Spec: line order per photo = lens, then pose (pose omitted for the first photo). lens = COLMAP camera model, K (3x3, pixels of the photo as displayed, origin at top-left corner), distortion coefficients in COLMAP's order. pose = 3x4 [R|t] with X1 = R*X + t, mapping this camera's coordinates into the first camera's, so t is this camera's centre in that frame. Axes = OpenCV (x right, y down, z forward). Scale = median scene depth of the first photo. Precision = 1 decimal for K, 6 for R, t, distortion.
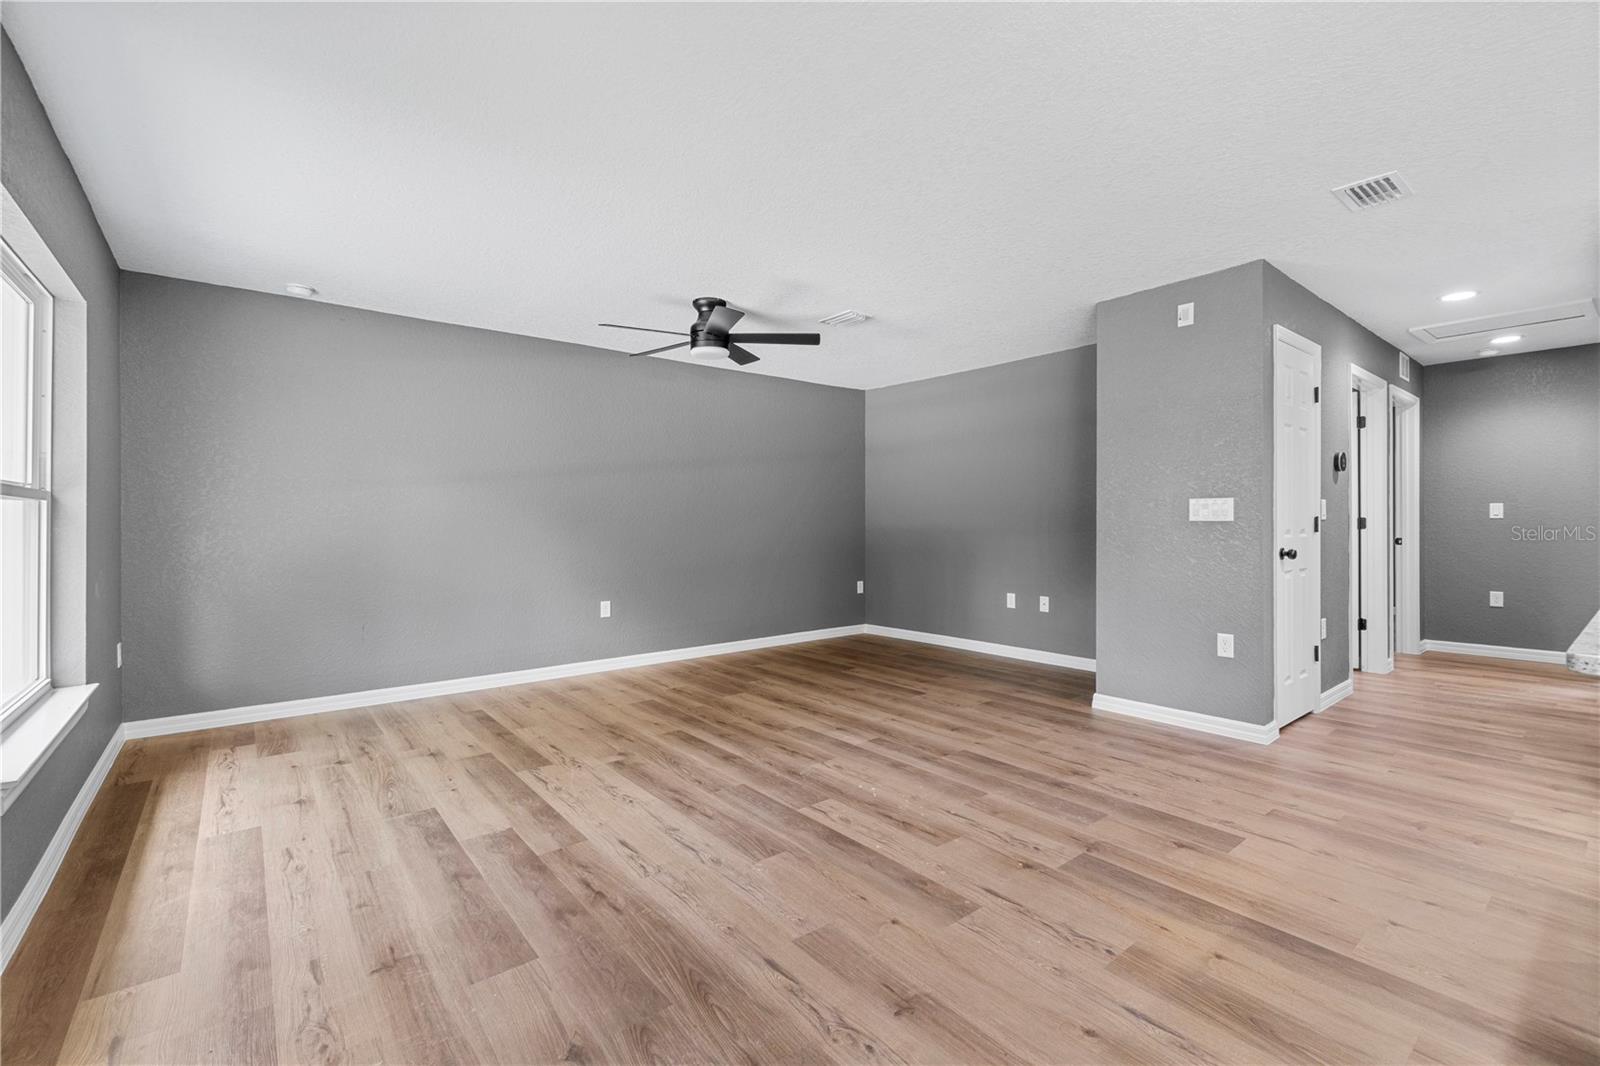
lens RADIAL K [[693.4, 0, 793.7], [0, 693.4, 522.7], [0, 0, 1]] dist [-0.003287, 0.000188]
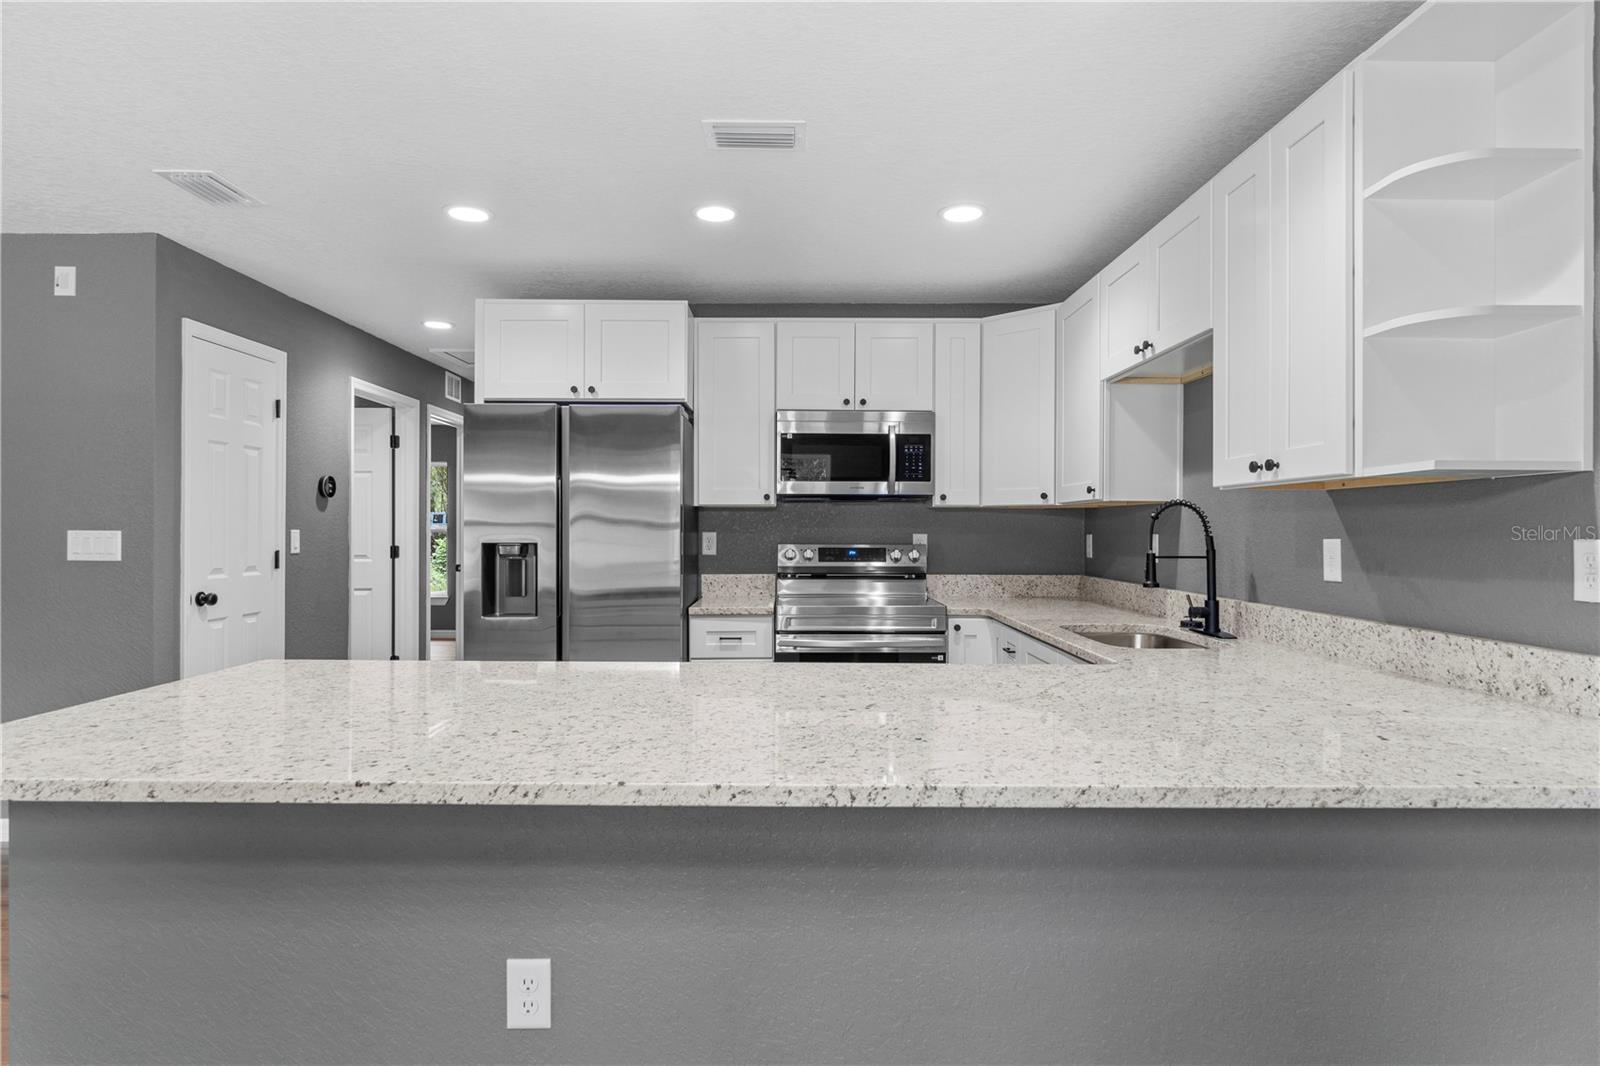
lens RADIAL K [[882.3, 0, 793.0], [0, 882.3, 529.9], [0, 0, 1]] dist [-0.004281, 0.000125]
pose [[0.619619, 0.006849, 0.784873, 0.340099], [-0.005530, 0.999975, -0.004361, -0.038176], [-0.784883, -0.001638, 0.619642, -0.207032]]
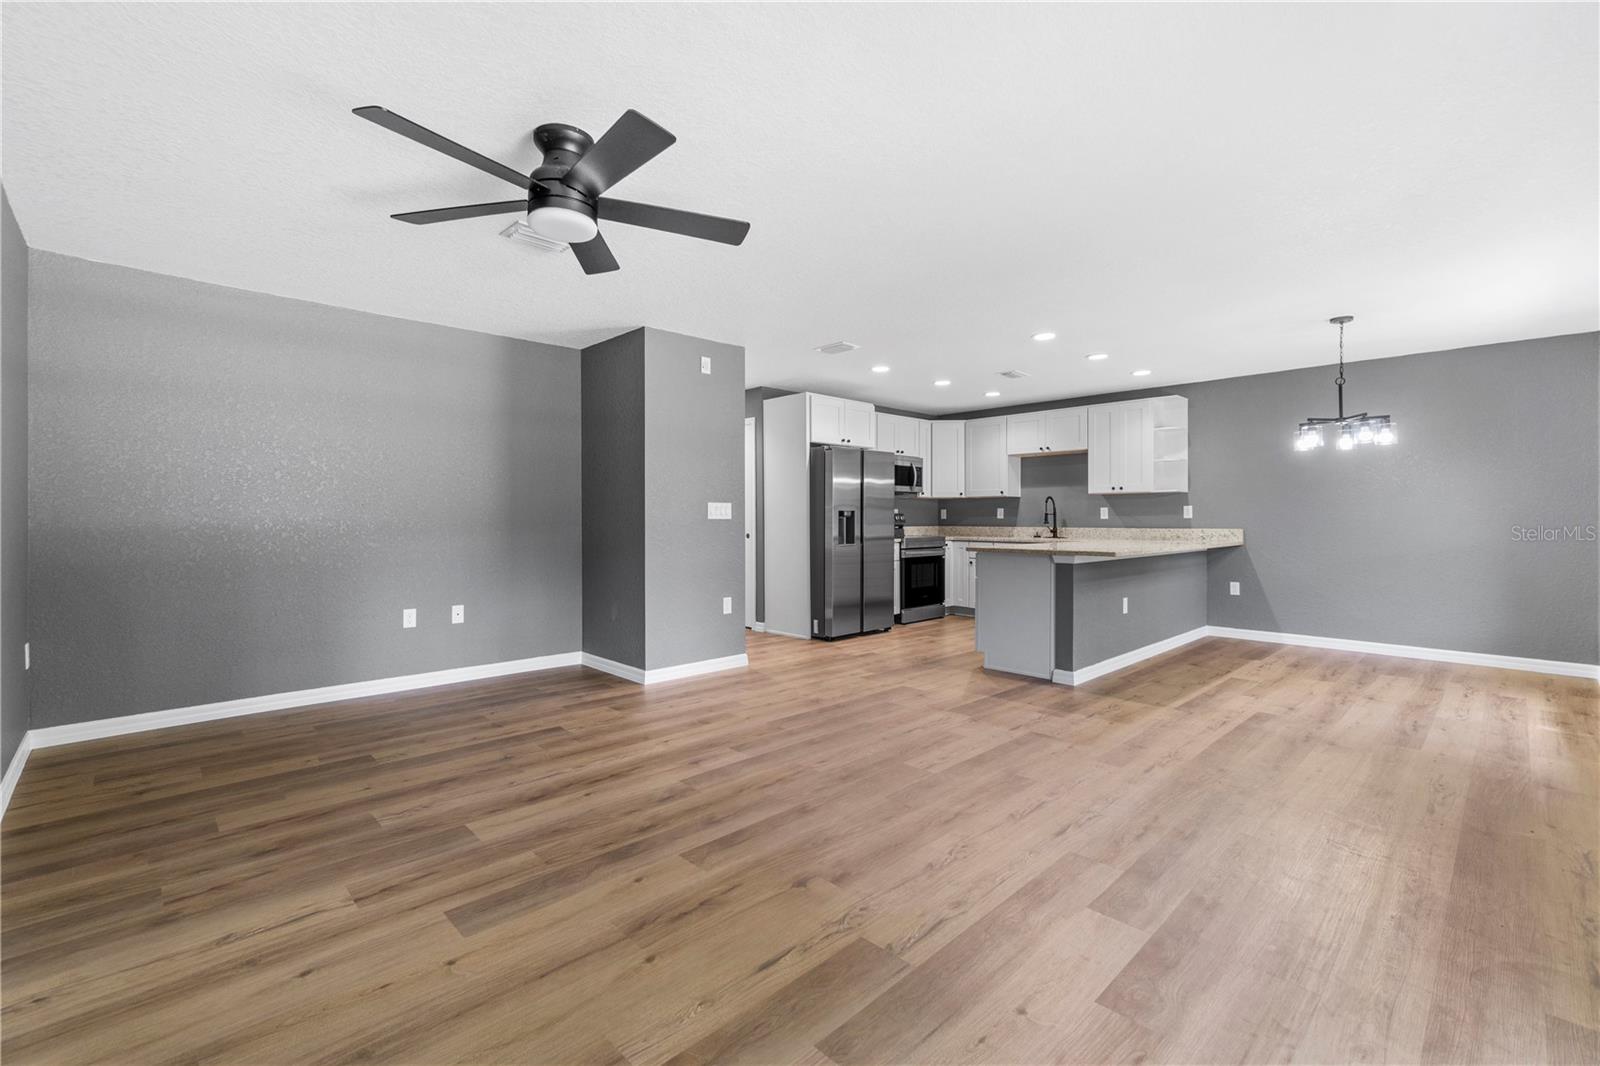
lens RADIAL K [[693.4, 0, 793.7], [0, 693.4, 522.7], [0, 0, 1]] dist [-0.003287, 0.000188]
pose [[-0.090128, -0.001261, 0.995929, -0.854007], [0.003191, 0.999994, 0.001555, 0.003469], [-0.995925, 0.003319, -0.090123, 1.034515]]
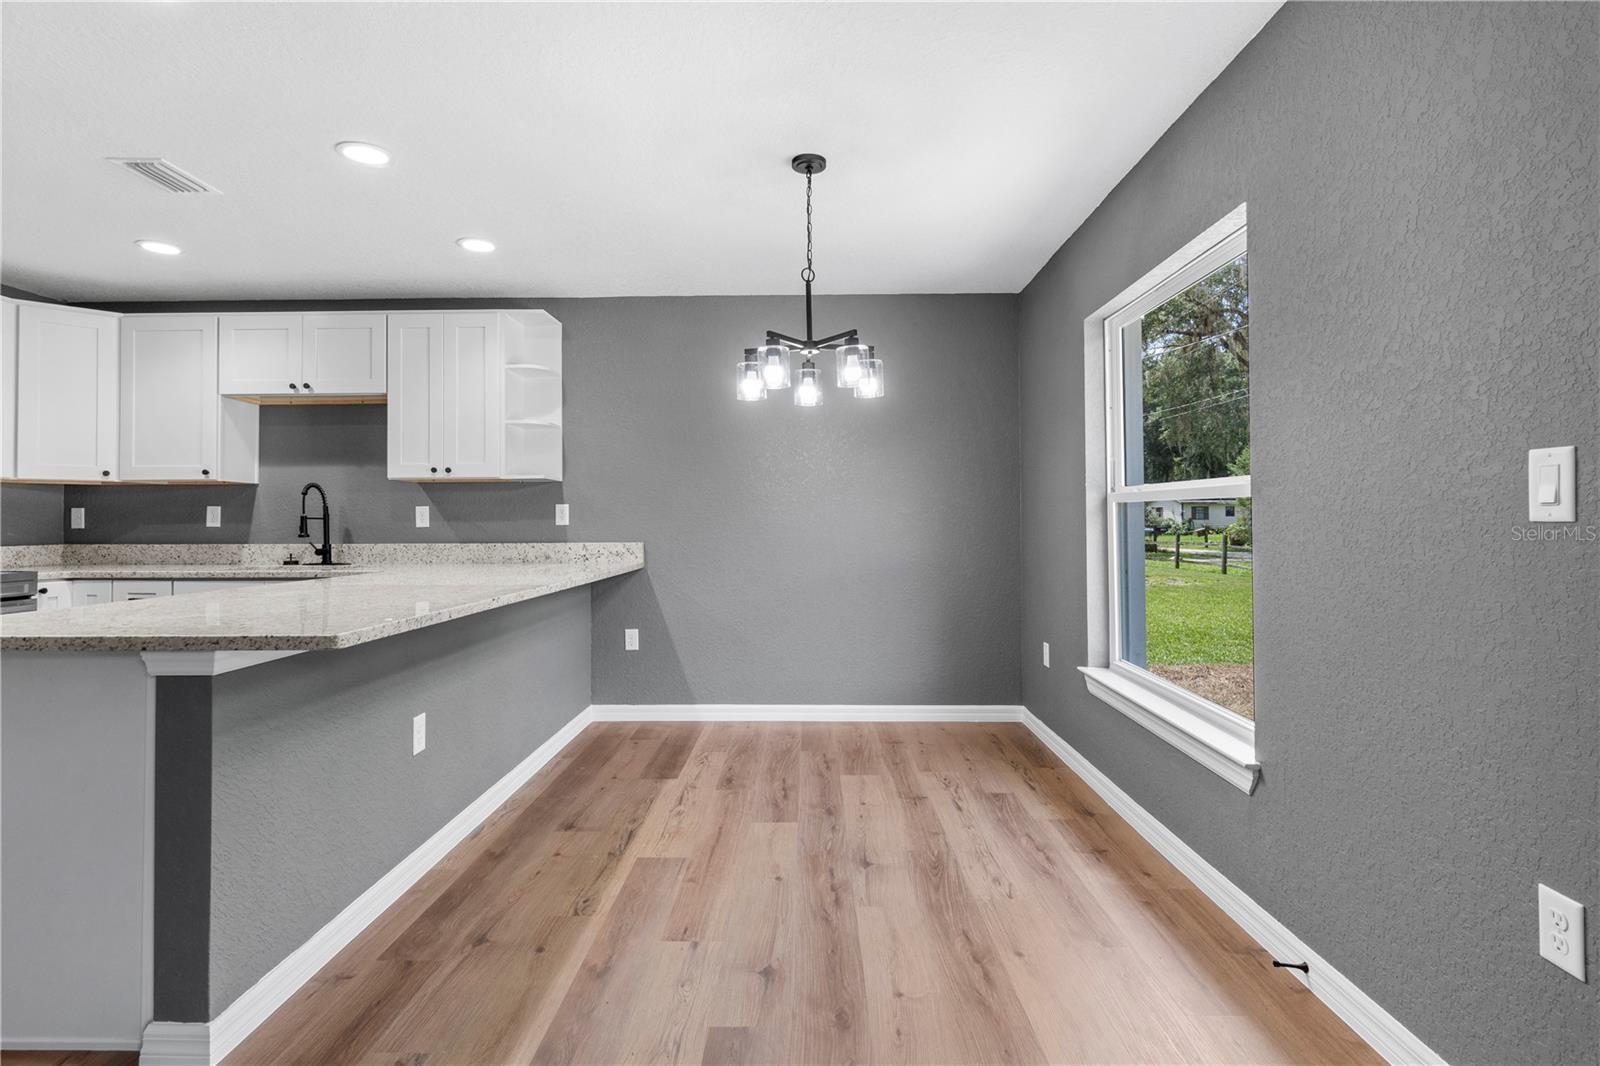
lens RADIAL K [[794.6, 0, 799.2], [0, 794.6, 505.9], [0, 0, 1]] dist [0.000319, -0.000598]
pose [[-0.773447, 0.021266, 0.633504, -0.147346], [0.010177, 0.999725, -0.021134, -0.002631], [-0.633779, -0.009899, -0.773451, 0.520775]]
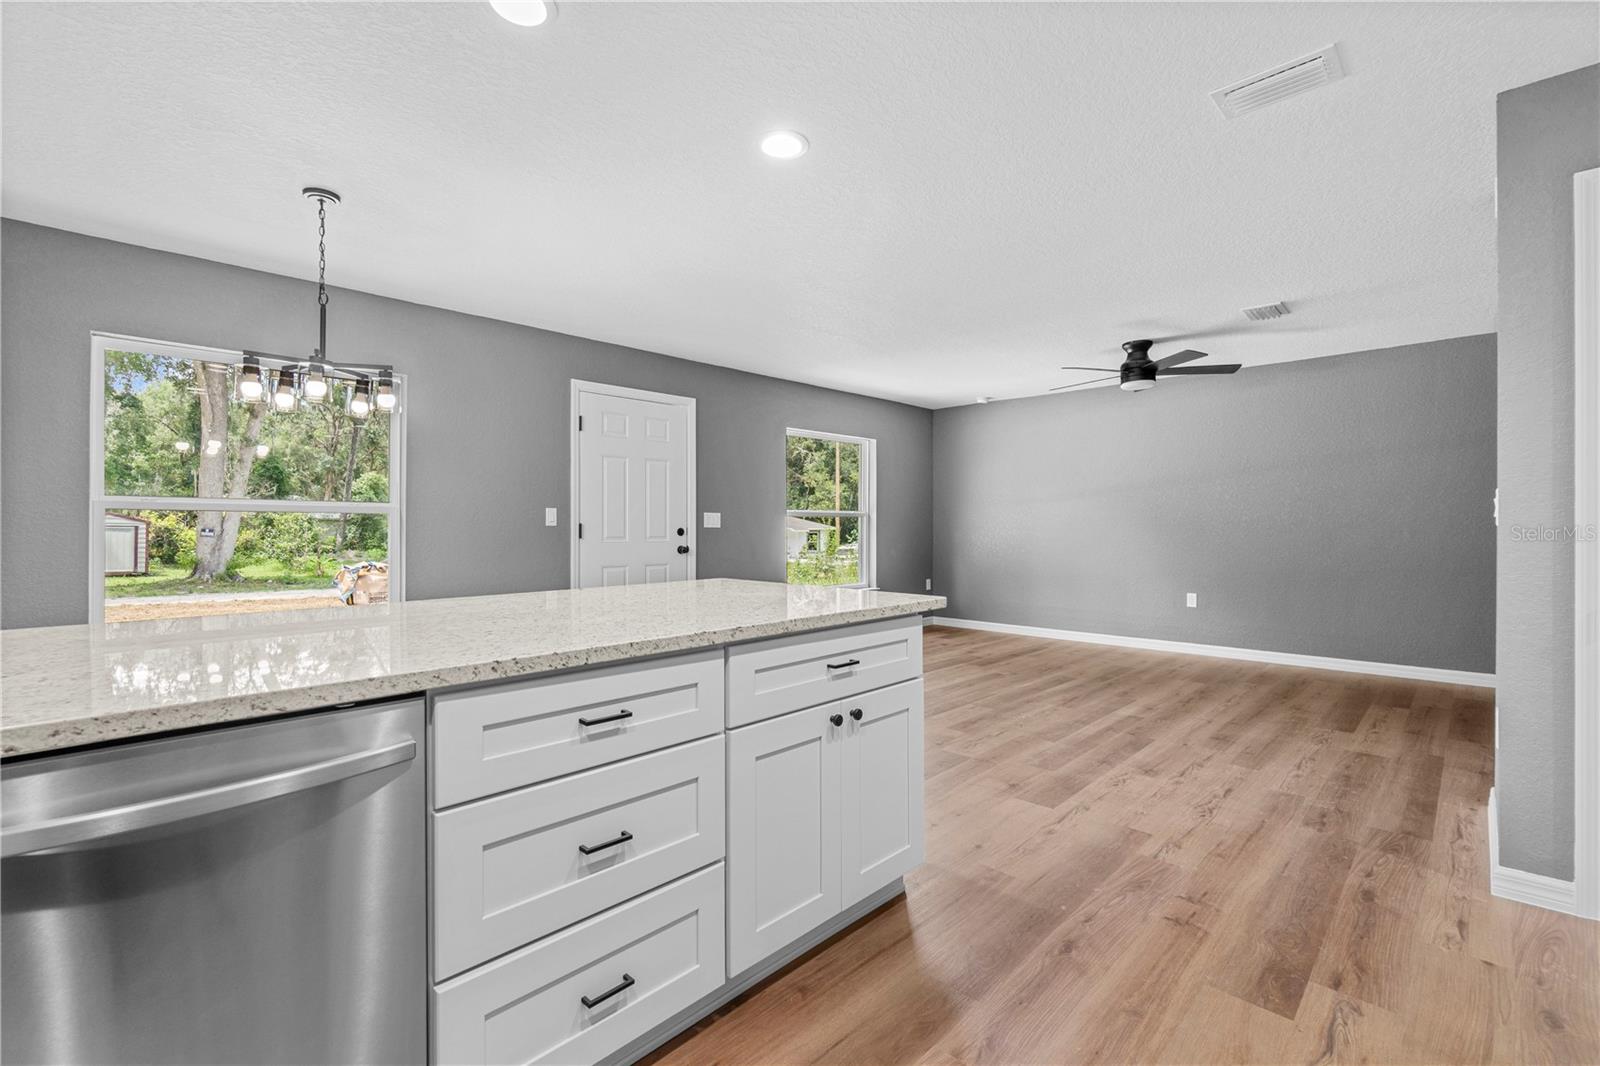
lens RADIAL K [[693.4, 0, 793.7], [0, 693.4, 522.7], [0, 0, 1]] dist [-0.003287, 0.000188]
pose [[0.114070, 0.000225, -0.993473, 1.215030], [-0.000098, 1.000000, 0.000215, -0.006111], [0.993473, 0.000073, 0.114070, 0.319178]]
